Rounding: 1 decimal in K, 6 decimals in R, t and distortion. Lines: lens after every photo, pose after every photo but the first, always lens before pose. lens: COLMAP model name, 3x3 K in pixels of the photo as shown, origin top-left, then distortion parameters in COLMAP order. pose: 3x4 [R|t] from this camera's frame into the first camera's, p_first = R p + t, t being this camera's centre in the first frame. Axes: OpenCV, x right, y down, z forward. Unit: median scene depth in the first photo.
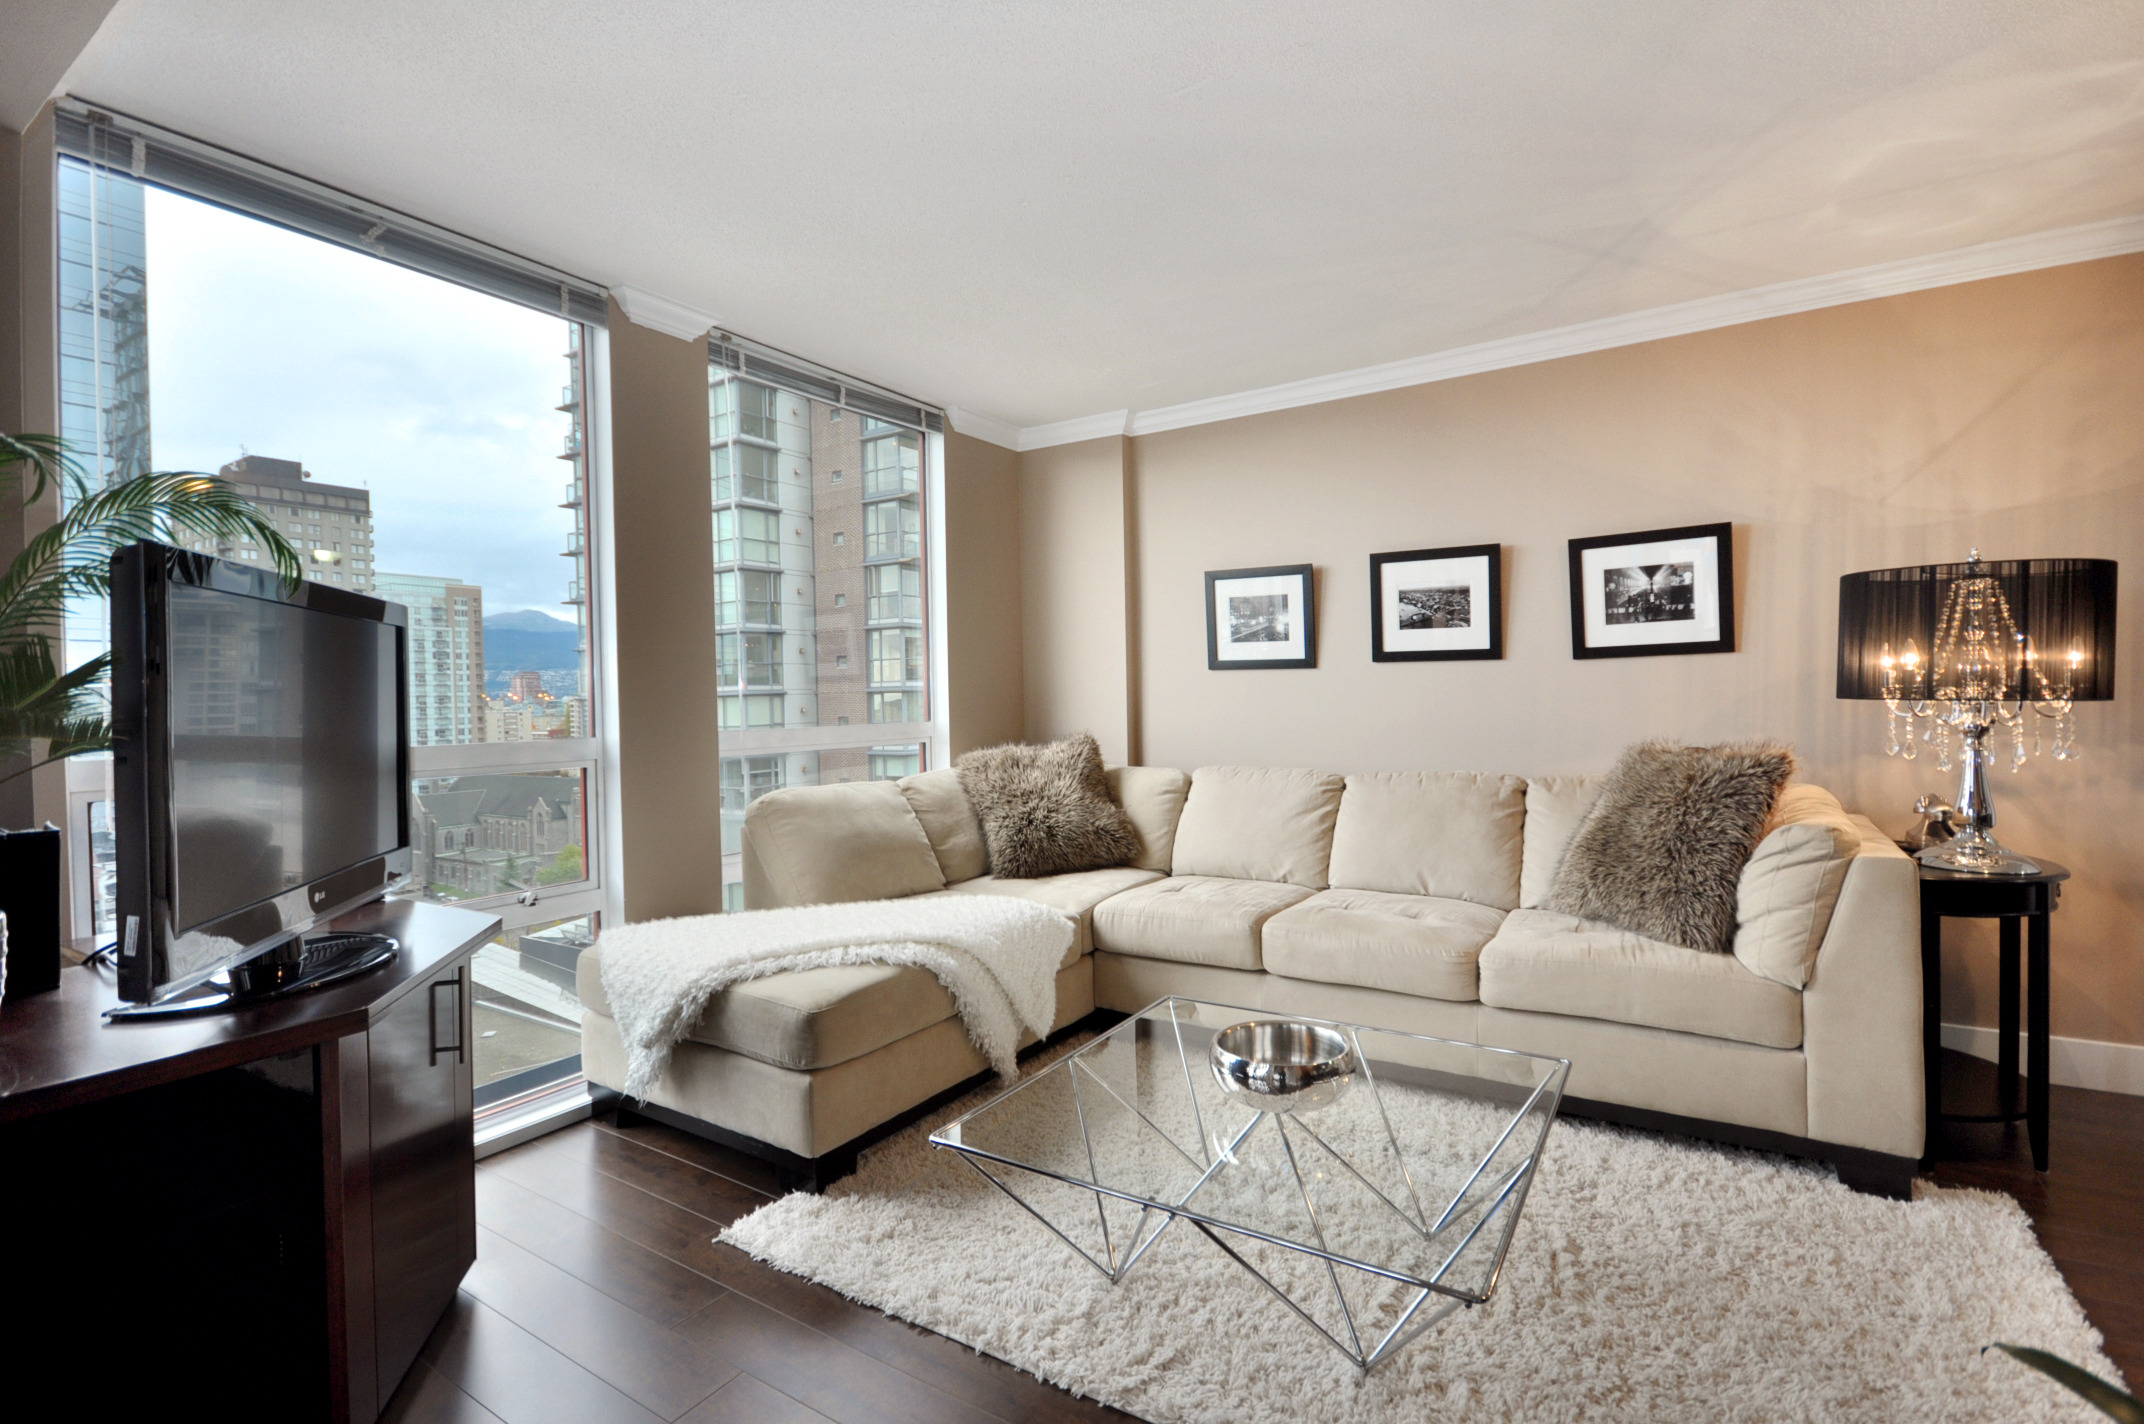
lens RADIAL K [[980.6, 0, 1084.3], [0, 980.6, 717.5], [0, 0, 1]] dist [0.005569, -0.002296]
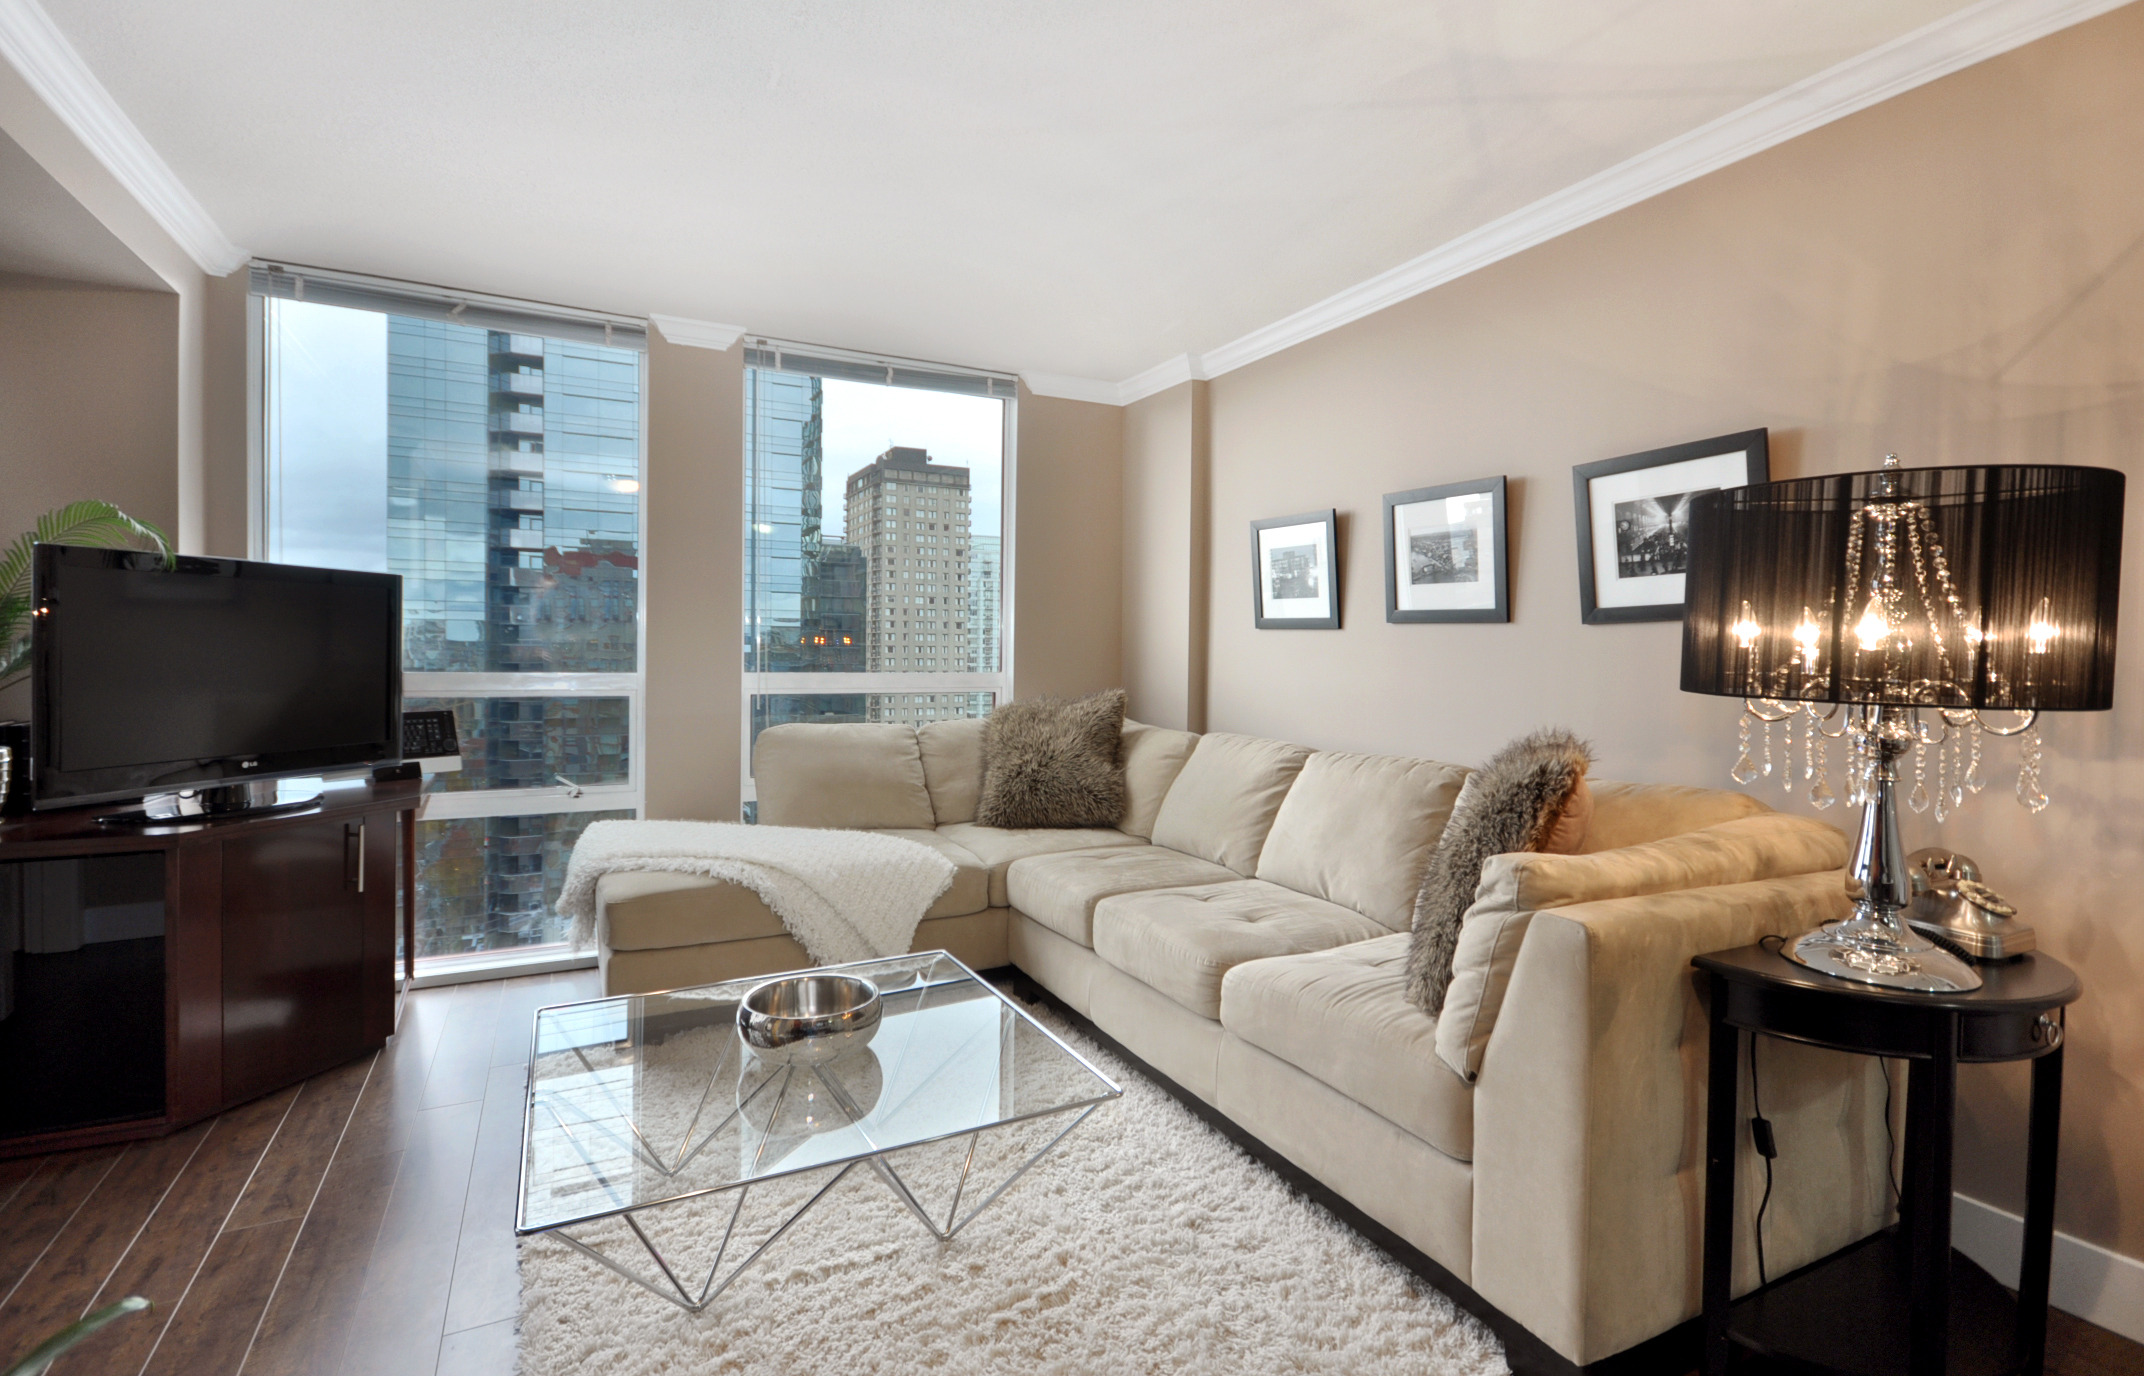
lens RADIAL K [[992.6, 0, 1078.3], [0, 992.6, 671.7], [0, 0, 1]] dist [0.005805, -0.000719]
pose [[0.868711, 0.039802, -0.493718, 0.557833], [-0.038854, 0.999171, 0.012185, -0.016732], [0.493794, 0.008598, 0.869537, 0.143500]]
